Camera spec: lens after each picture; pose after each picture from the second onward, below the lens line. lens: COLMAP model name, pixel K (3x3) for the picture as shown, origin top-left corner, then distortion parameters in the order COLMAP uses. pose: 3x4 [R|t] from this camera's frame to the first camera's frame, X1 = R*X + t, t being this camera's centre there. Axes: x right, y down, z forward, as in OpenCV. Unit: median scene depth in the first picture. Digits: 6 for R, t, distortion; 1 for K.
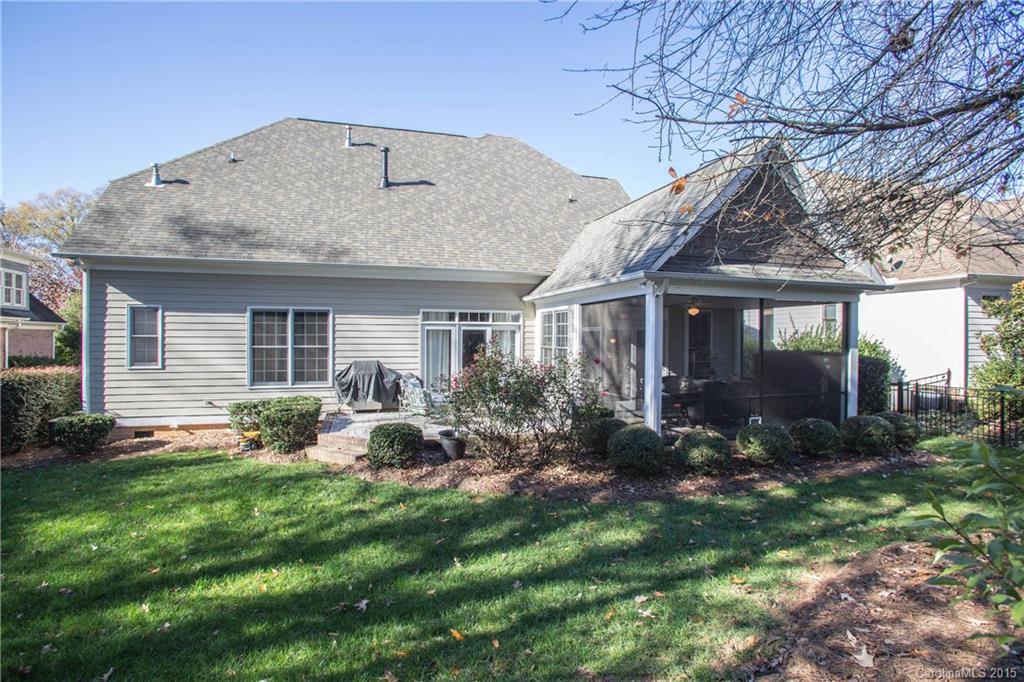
lens RADIAL K [[494.1, 0, 510.4], [0, 494.1, 339.1], [0, 0, 1]] dist [-0.036543, 0.004885]
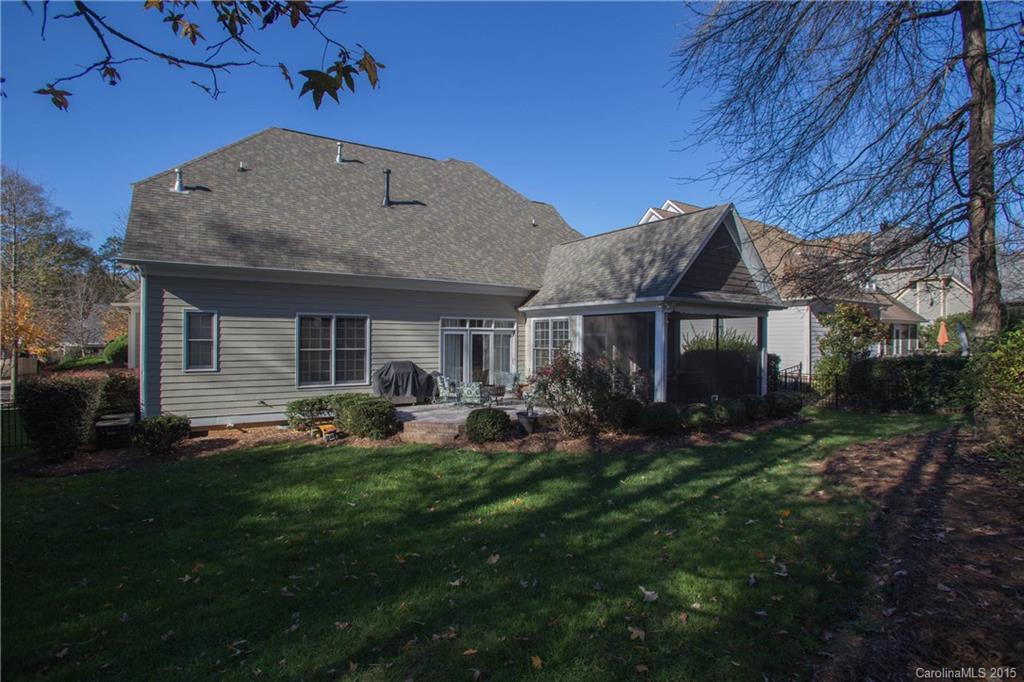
lens RADIAL K [[494.1, 0, 514.5], [0, 494.1, 342.5], [0, 0, 1]] dist [-0.036543, 0.004885]
pose [[0.958060, -0.002651, 0.286557, -0.375259], [0.001983, 0.999995, 0.002620, -0.002126], [-0.286562, -0.001942, 0.958060, -0.184455]]
